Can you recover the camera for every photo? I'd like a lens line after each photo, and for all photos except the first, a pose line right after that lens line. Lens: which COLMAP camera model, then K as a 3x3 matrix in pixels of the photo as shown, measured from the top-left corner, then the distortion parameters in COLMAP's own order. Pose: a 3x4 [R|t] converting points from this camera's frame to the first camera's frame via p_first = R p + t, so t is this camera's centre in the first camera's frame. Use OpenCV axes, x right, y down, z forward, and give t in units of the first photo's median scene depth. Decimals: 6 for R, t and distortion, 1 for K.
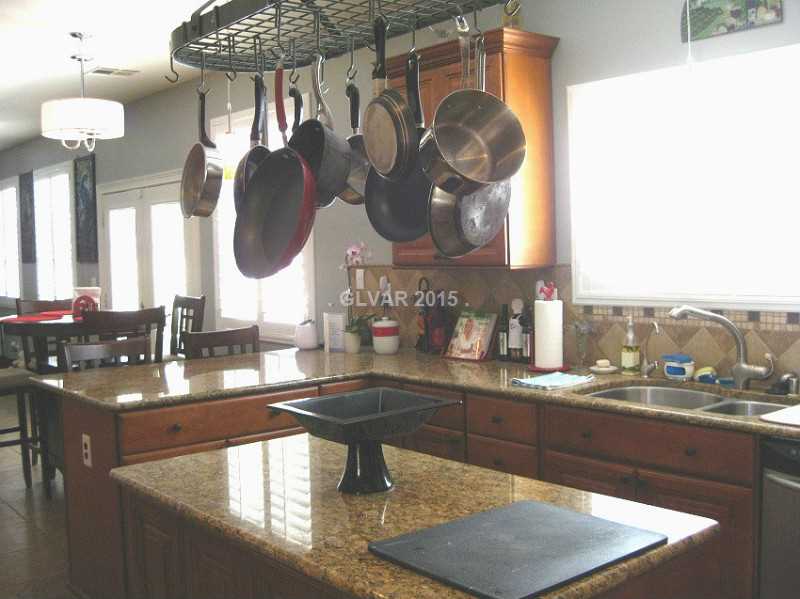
lens RADIAL K [[872.2, 0, 400.0], [0, 872.2, 299.5], [0, 0, 1]] dist [-0.185676, 0.150423]
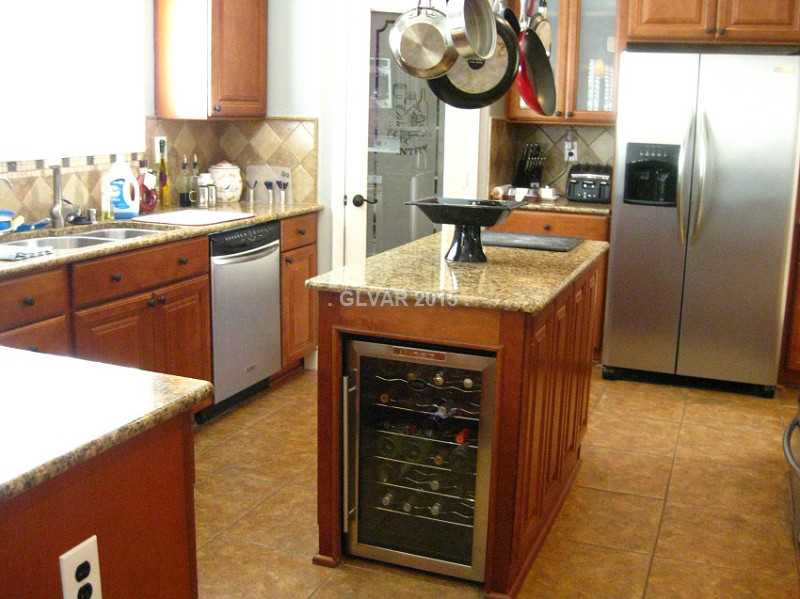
lens RADIAL K [[872.2, 0, 400.0], [0, 872.2, 299.5], [0, 0, 1]] dist [-0.185676, 0.150423]
pose [[-0.471872, -0.172356, 0.864656, -0.819741], [0.038015, 0.975816, 0.215261, -0.028164], [-0.880847, 0.134446, -0.453908, 1.132555]]
